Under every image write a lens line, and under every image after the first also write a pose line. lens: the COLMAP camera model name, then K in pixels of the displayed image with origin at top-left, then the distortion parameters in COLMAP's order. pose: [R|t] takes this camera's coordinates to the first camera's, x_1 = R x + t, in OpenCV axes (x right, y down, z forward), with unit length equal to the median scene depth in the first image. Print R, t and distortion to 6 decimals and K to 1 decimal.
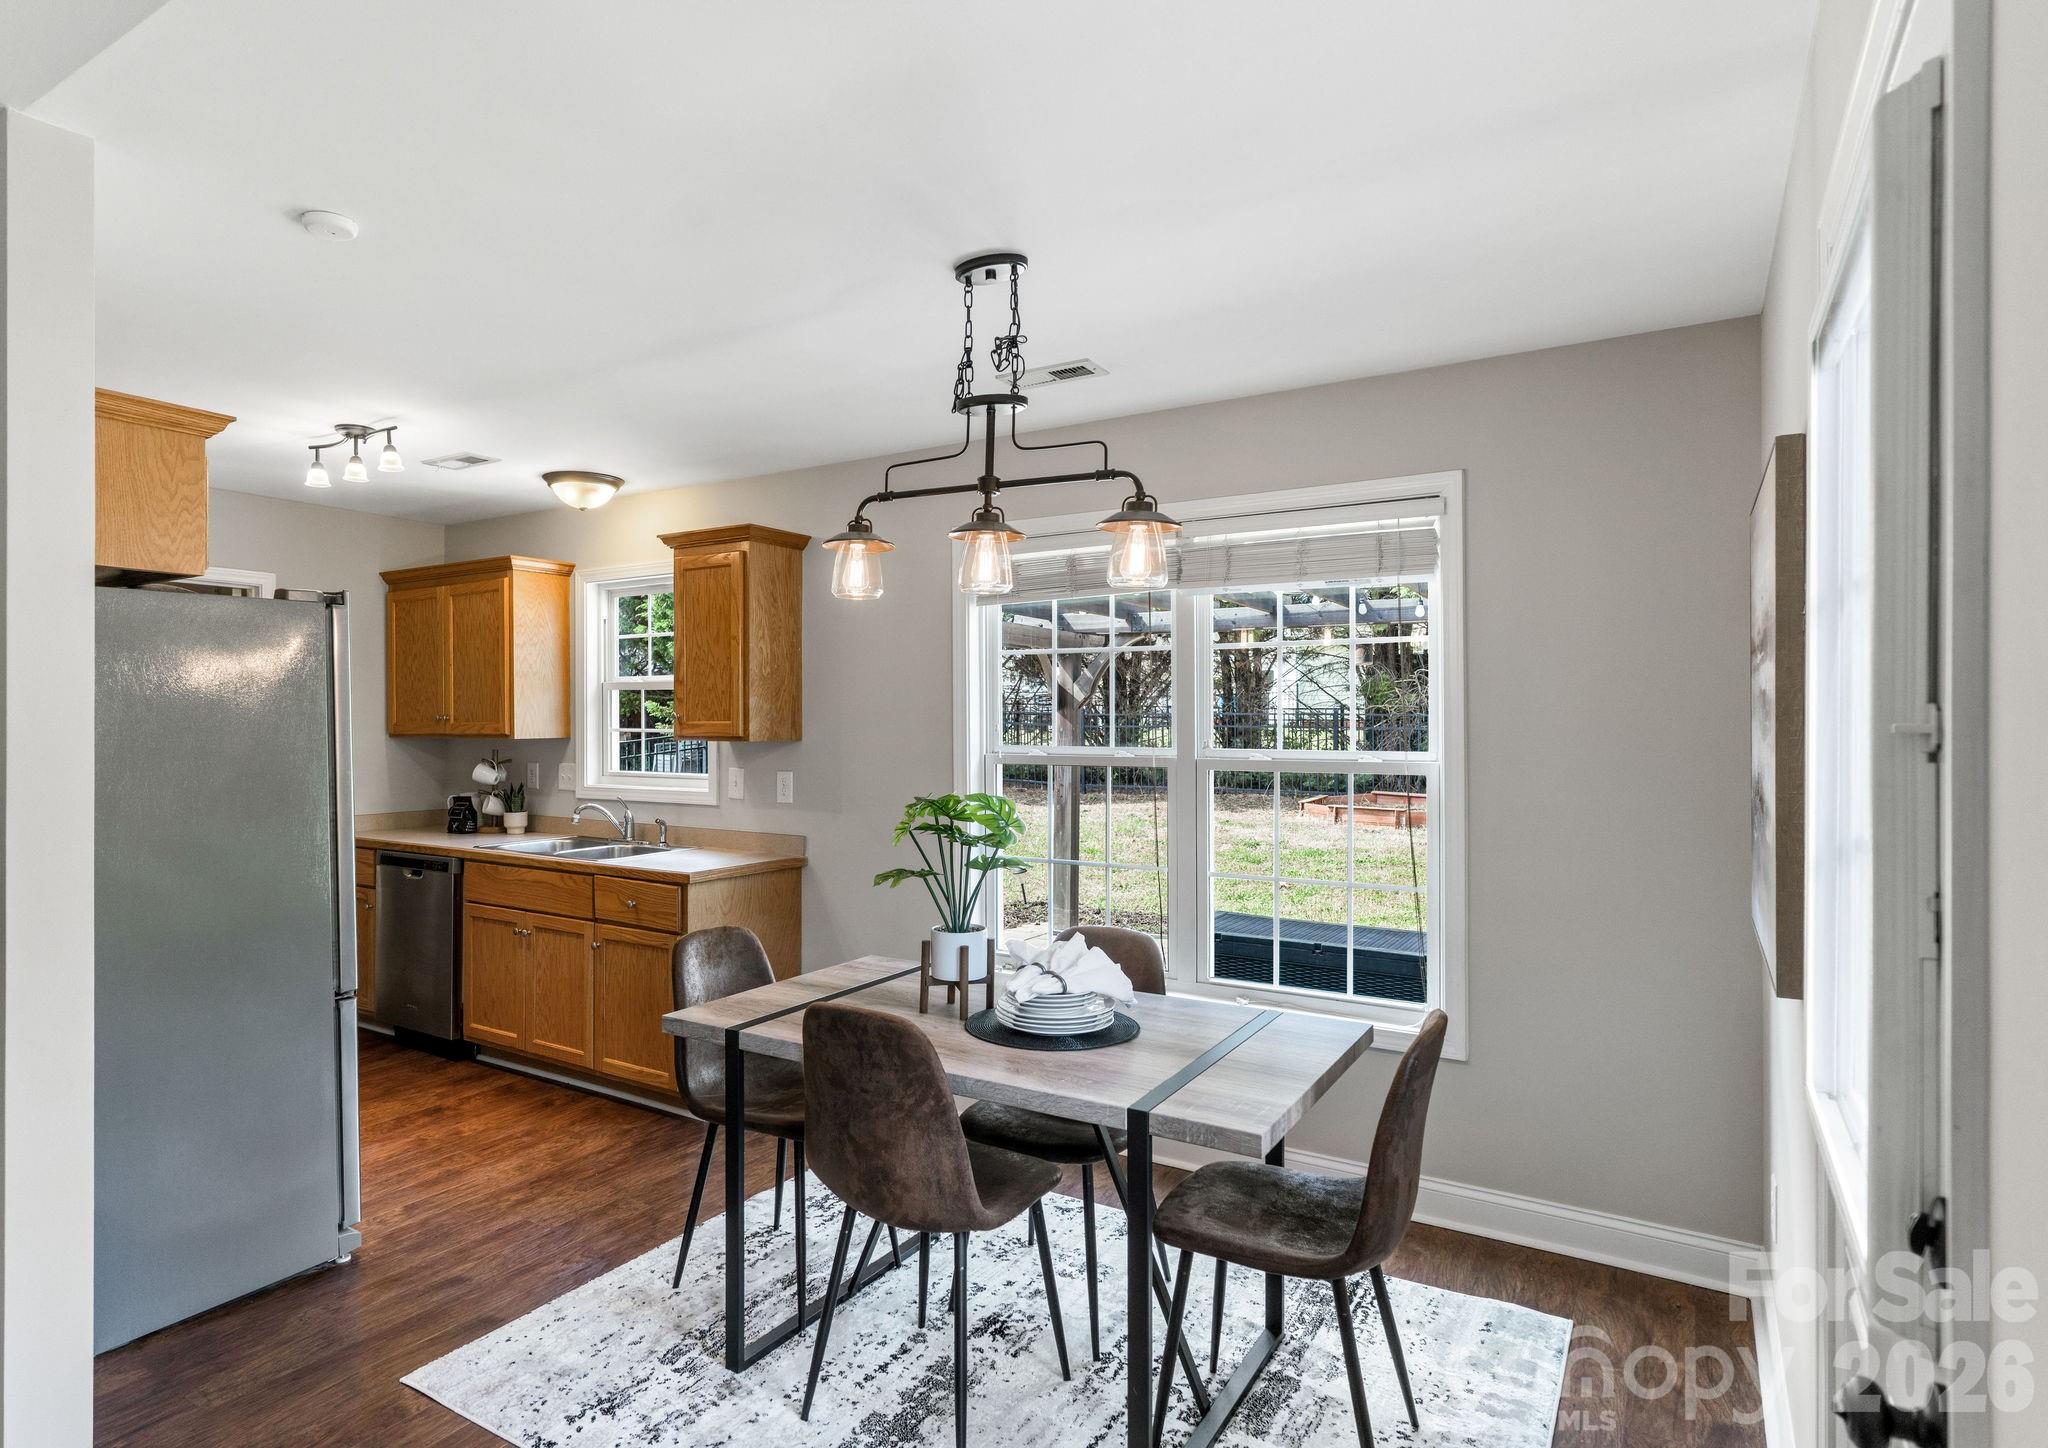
lens RADIAL K [[1148.8, 0, 918.9], [0, 1148.8, 713.3], [0, 0, 1]] dist [-0.000602, 0.000174]
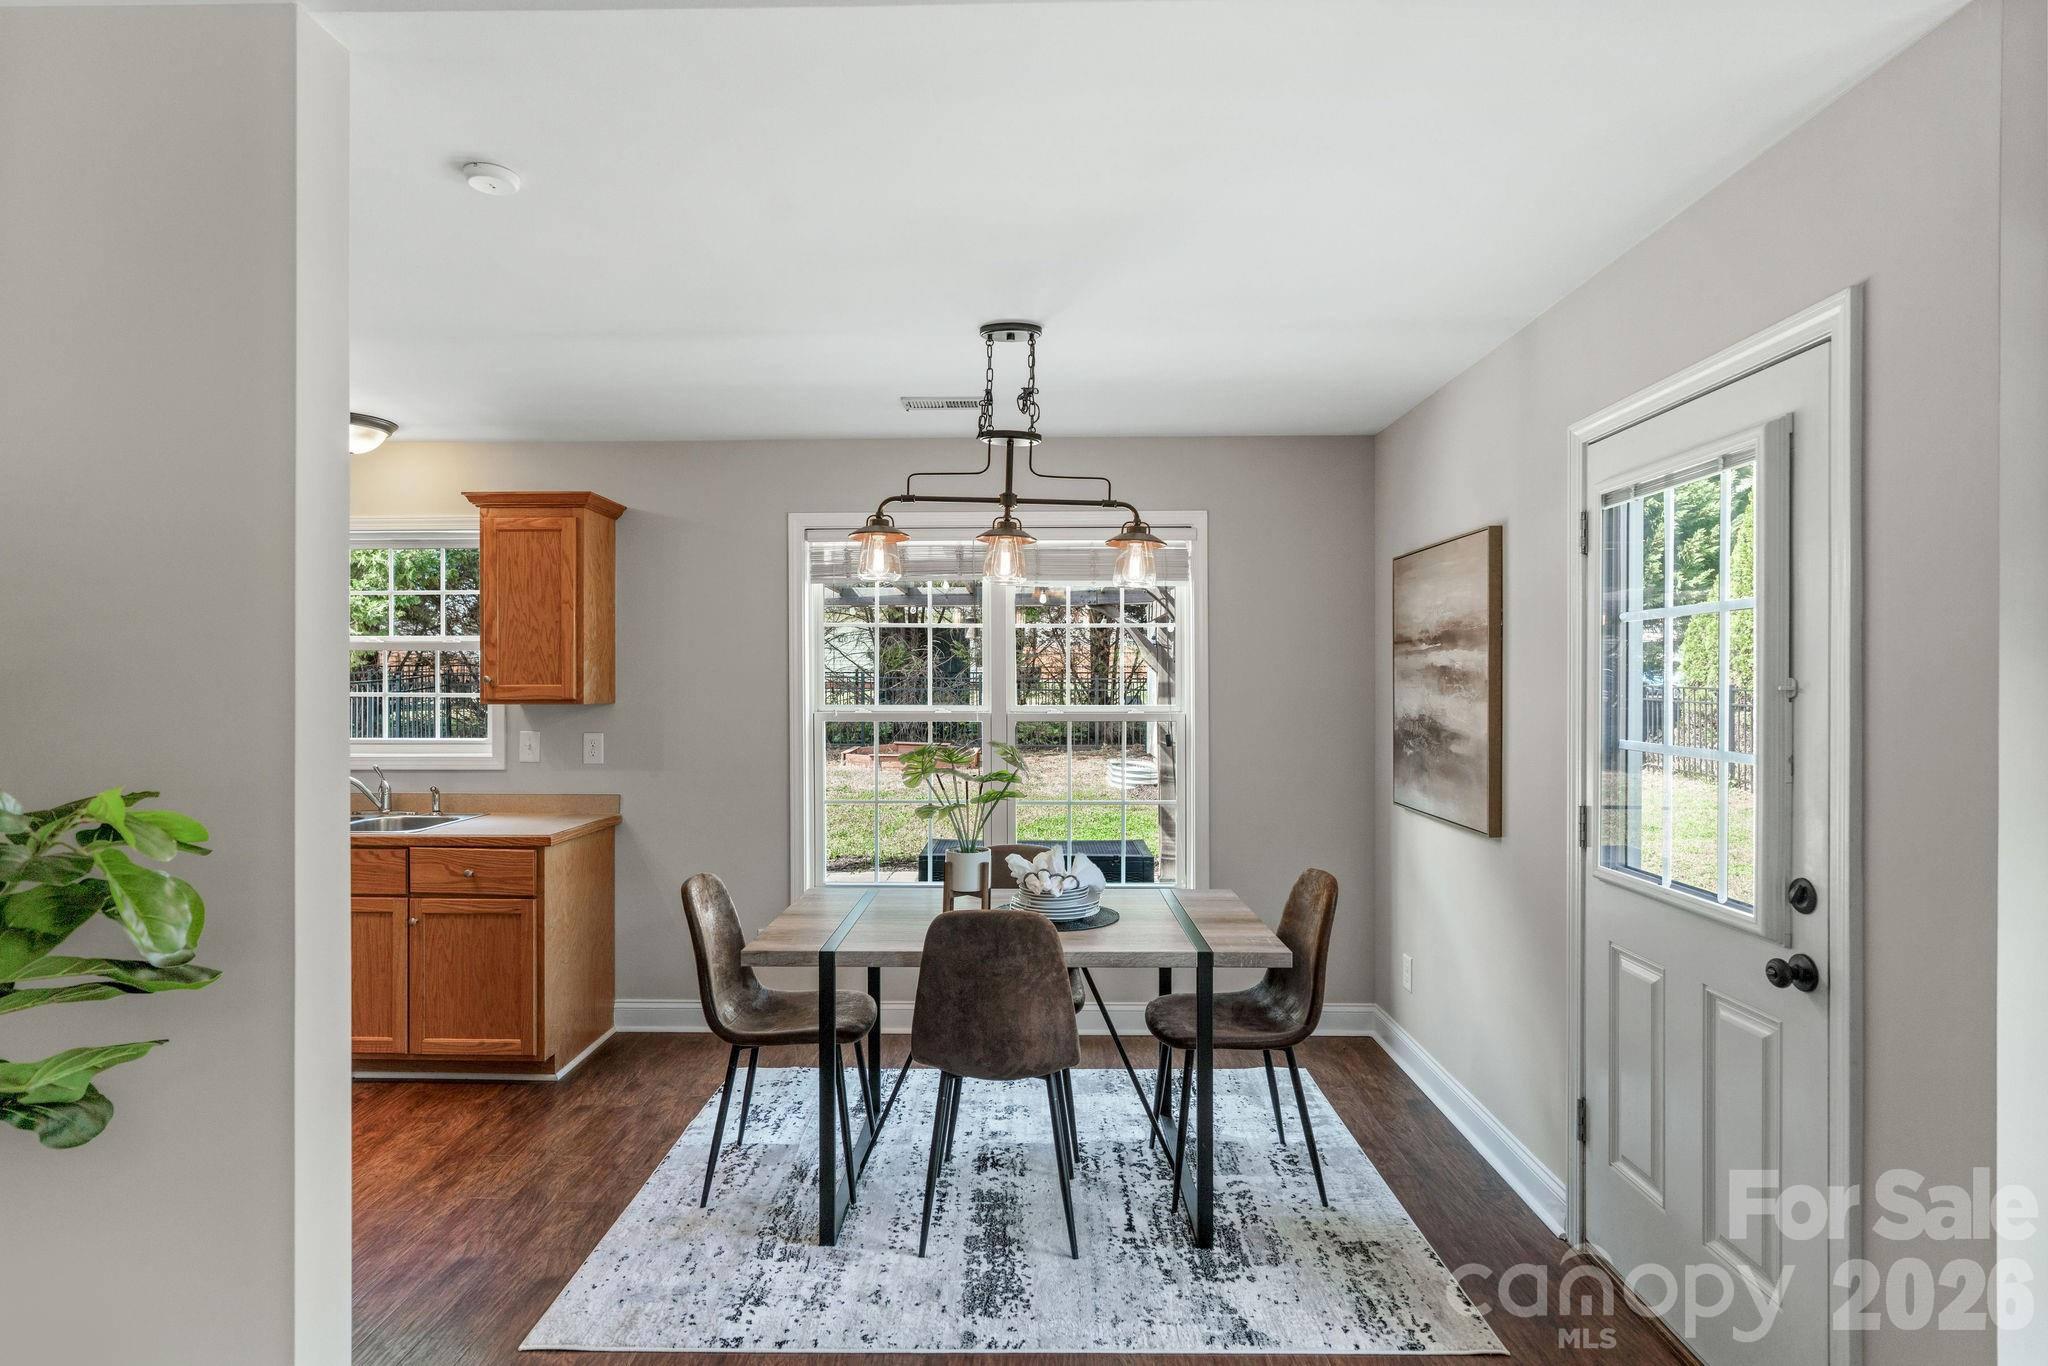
lens RADIAL K [[1062.0, 0, 1006.6], [0, 1062.0, 677.0], [0, 0, 1]] dist [0.002029, 0.001180]
pose [[0.845489, 0.002153, 0.533989, -0.455161], [-0.002788, 0.999996, 0.000384, -0.001516], [-0.533986, -0.001813, 0.845492, -0.001072]]
